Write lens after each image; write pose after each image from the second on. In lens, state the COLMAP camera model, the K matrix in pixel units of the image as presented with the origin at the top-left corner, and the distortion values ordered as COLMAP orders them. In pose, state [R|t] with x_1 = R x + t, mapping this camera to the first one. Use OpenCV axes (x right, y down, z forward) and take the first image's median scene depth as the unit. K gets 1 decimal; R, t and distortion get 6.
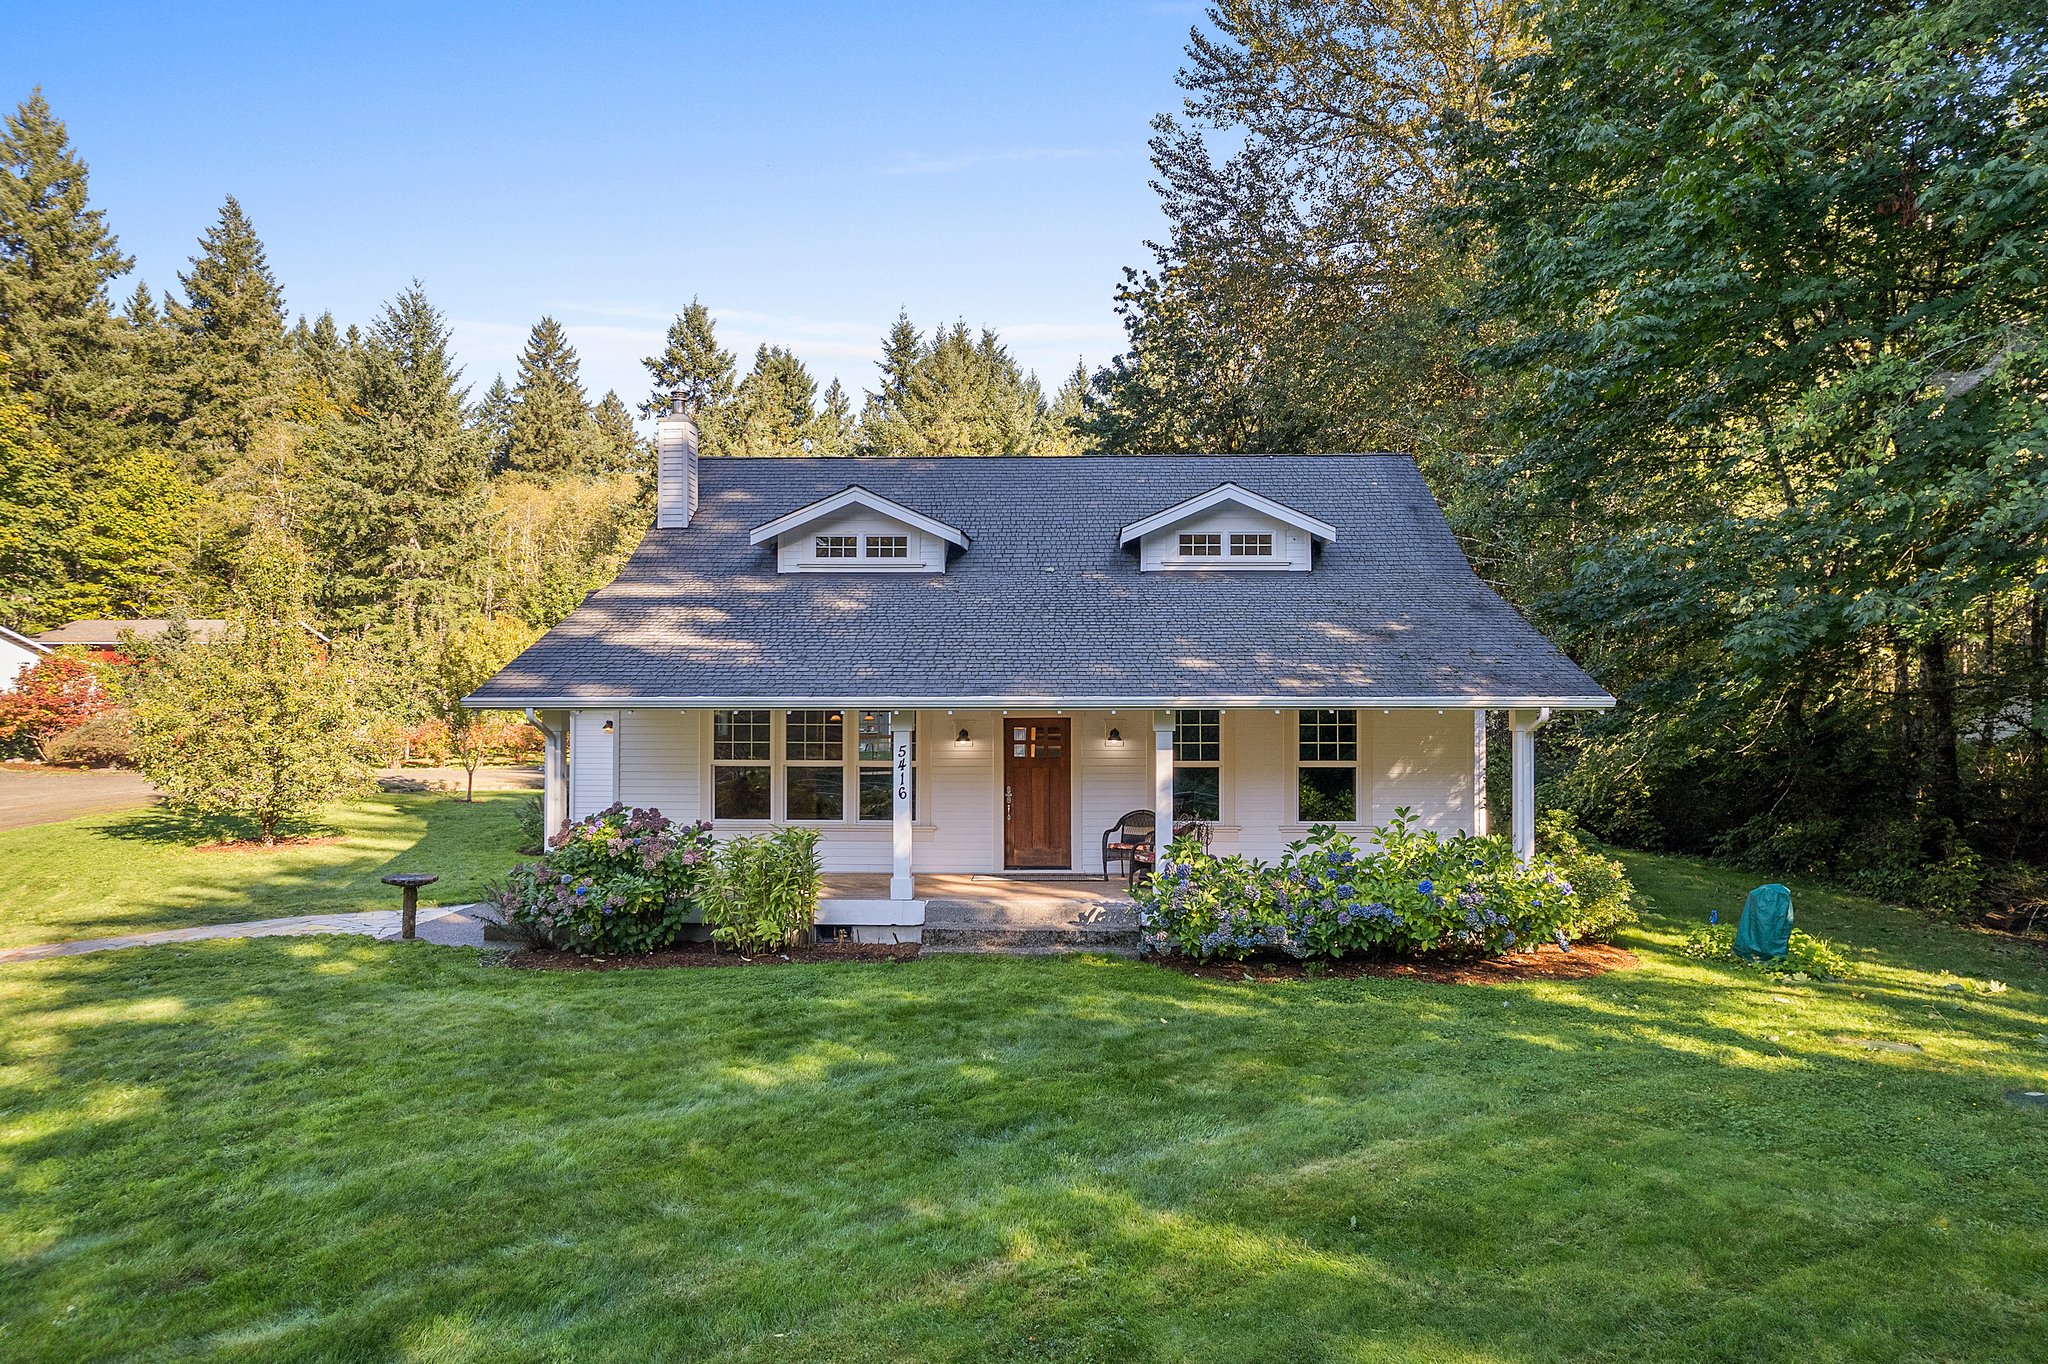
lens RADIAL K [[1305.2, 0, 1024.0], [0, 1305.2, 682.0], [0, 0, 1]] dist [-0.067494, 0.063570]
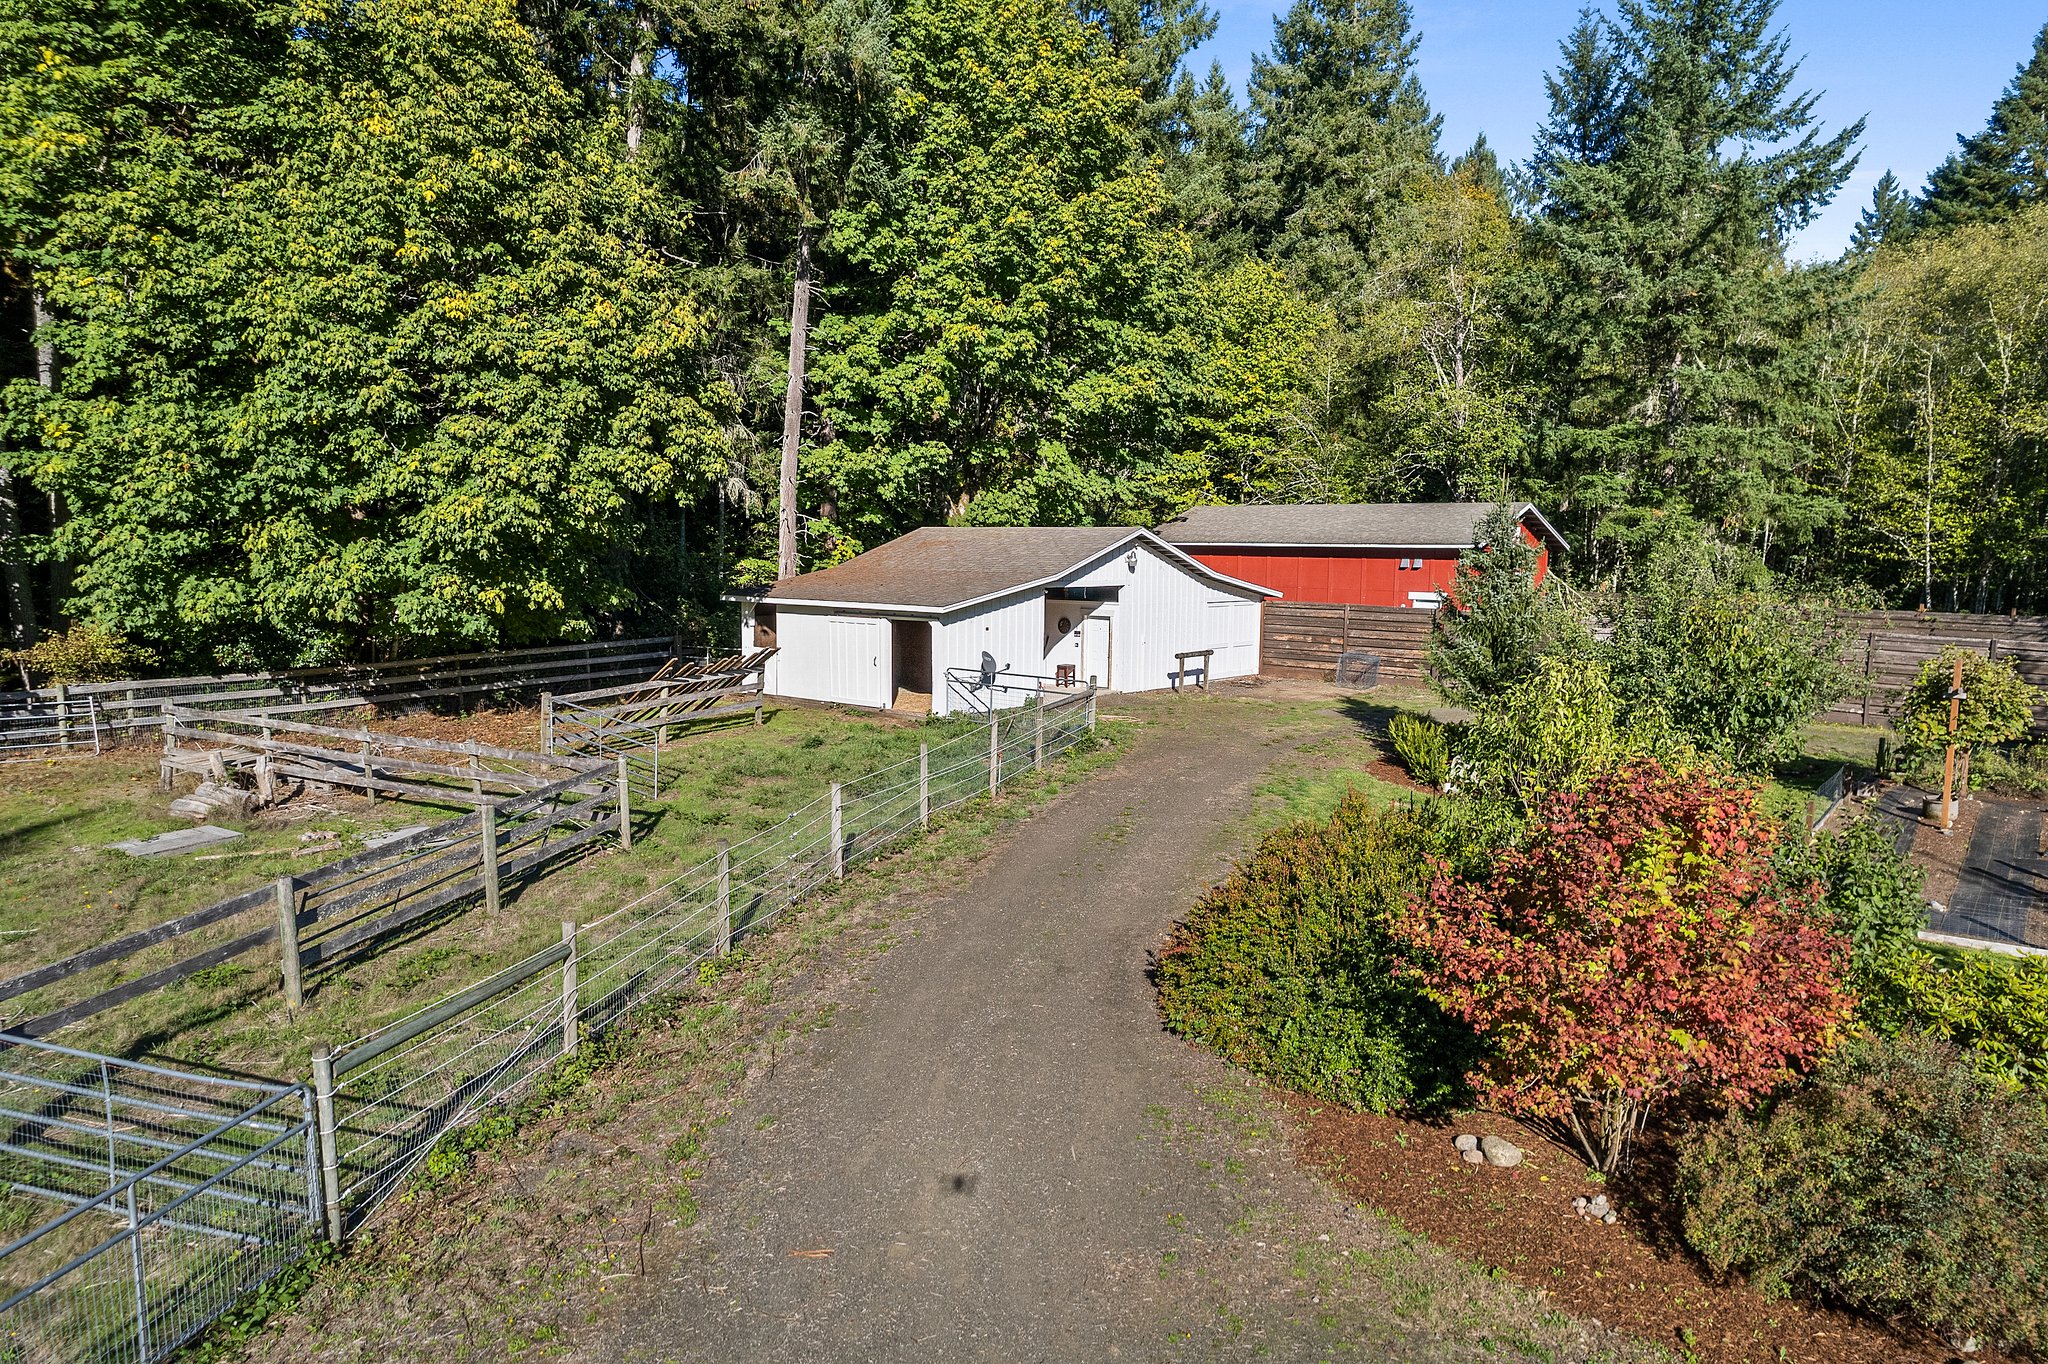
lens RADIAL K [[1318.5, 0, 1024.0], [0, 1318.5, 682.0], [0, 0, 1]] dist [-0.046967, 0.000337]
pose [[0.784607, 0.070752, -0.615943, -0.413779], [-0.002297, 0.993792, 0.111229, -0.036767], [0.619989, -0.085856, 0.779899, 0.434312]]
